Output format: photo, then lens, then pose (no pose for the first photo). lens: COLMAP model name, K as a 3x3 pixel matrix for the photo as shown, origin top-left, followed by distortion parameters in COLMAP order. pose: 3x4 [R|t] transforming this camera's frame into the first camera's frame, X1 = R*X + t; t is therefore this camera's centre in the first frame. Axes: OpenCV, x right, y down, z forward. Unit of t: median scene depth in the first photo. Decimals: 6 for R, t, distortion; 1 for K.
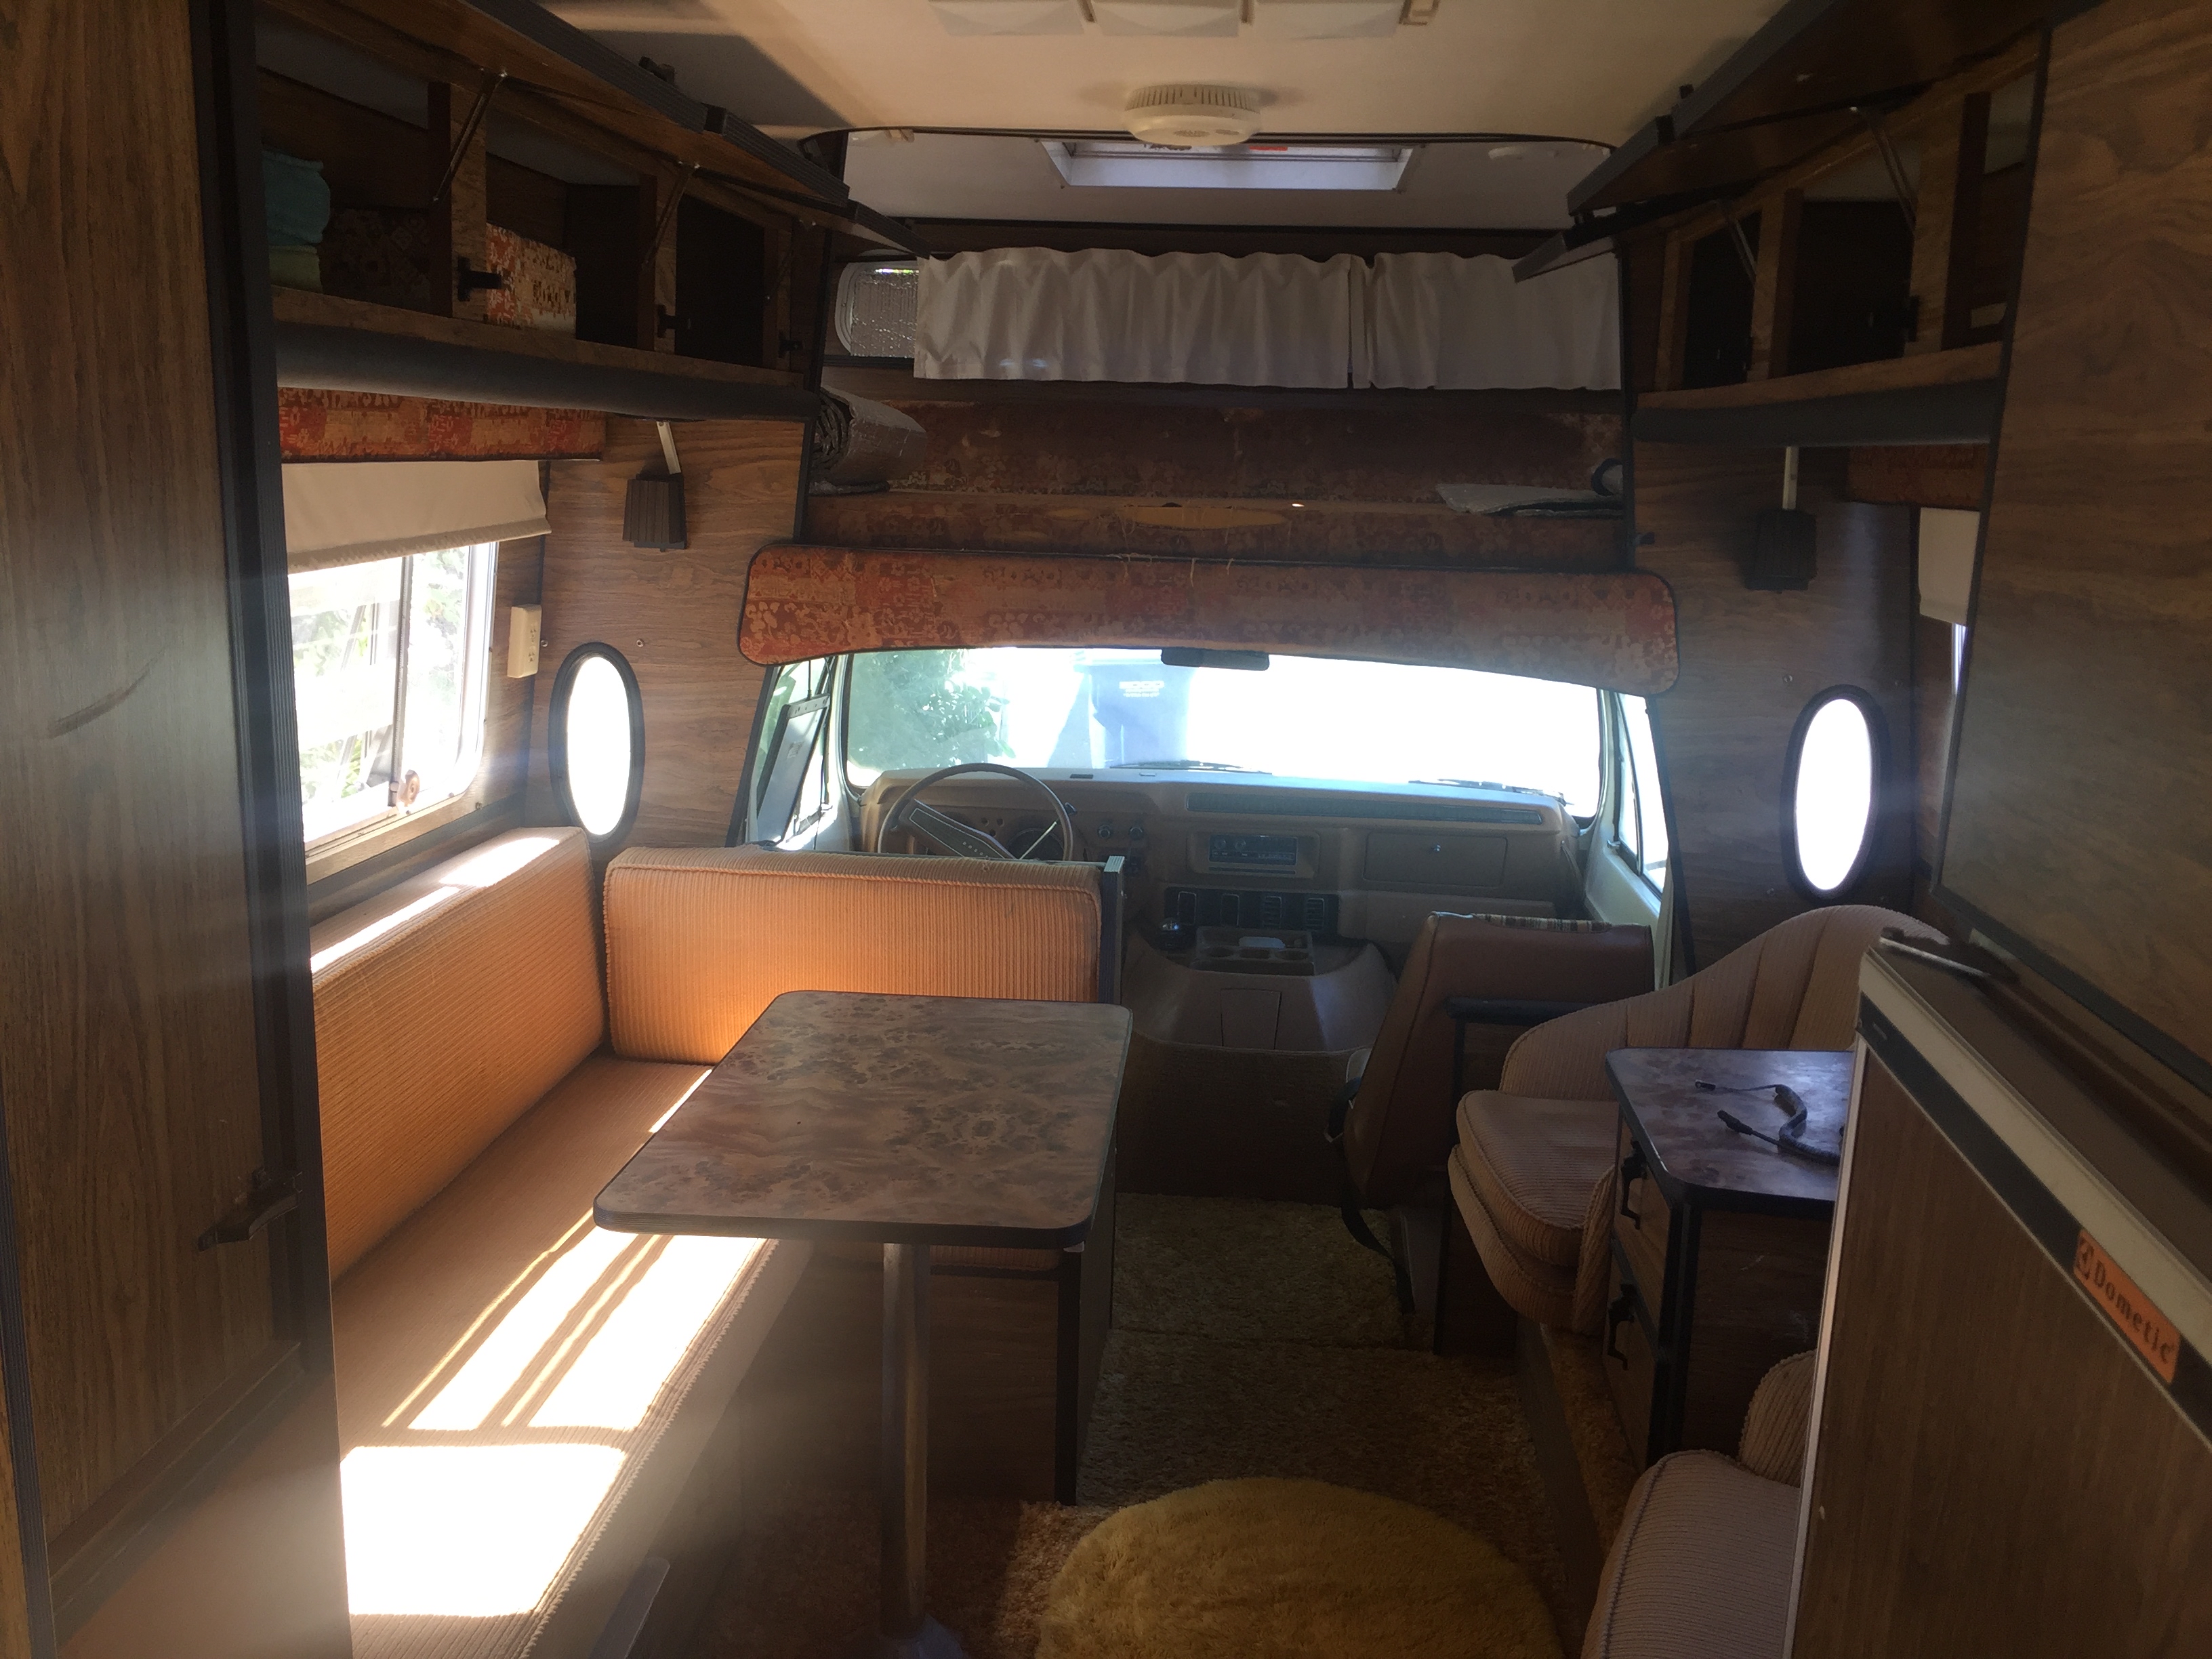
lens RADIAL K [[1858.3, 0, 1115.0], [0, 1858.3, 830.6], [0, 0, 1]] dist [0.087717, -0.113693]
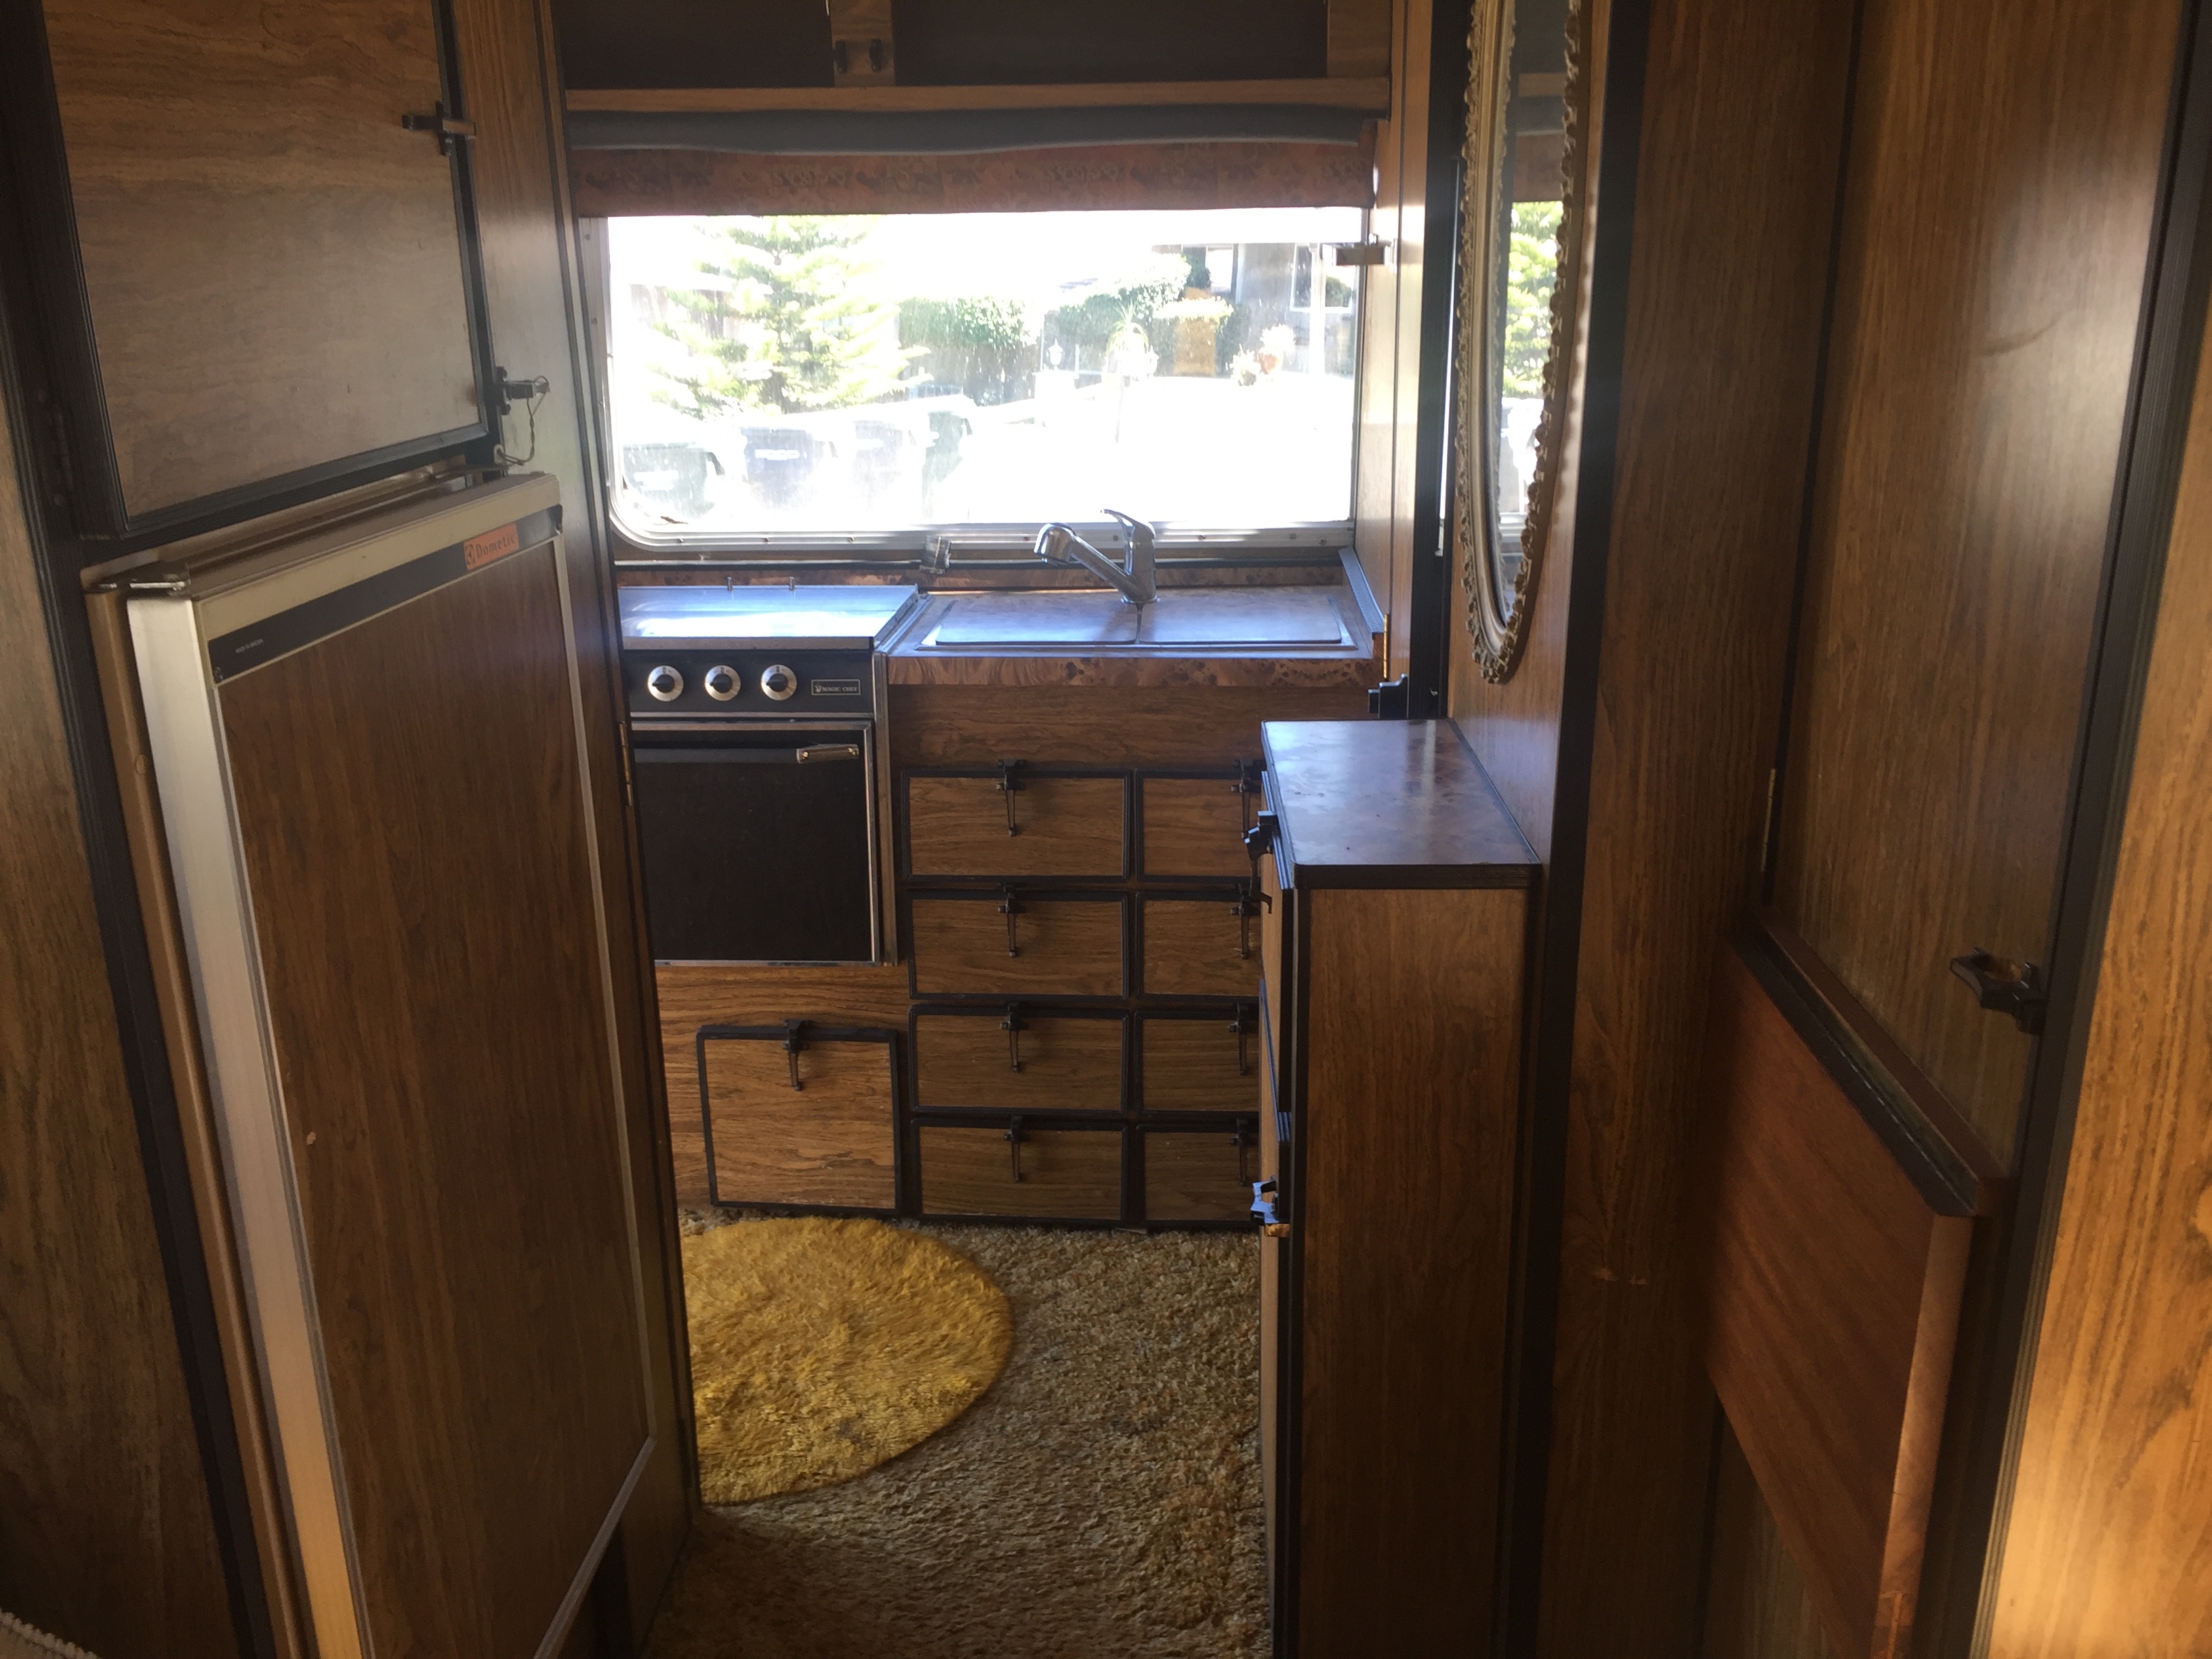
lens RADIAL K [[1856.8, 0, 1096.8], [0, 1856.8, 800.6], [0, 0, 1]] dist [0.080951, -0.109327]
pose [[-0.999594, -0.010825, -0.026348, -0.022378], [-0.022279, 0.873478, 0.486353, -0.345670], [0.017750, 0.486743, -0.873365, 2.076633]]
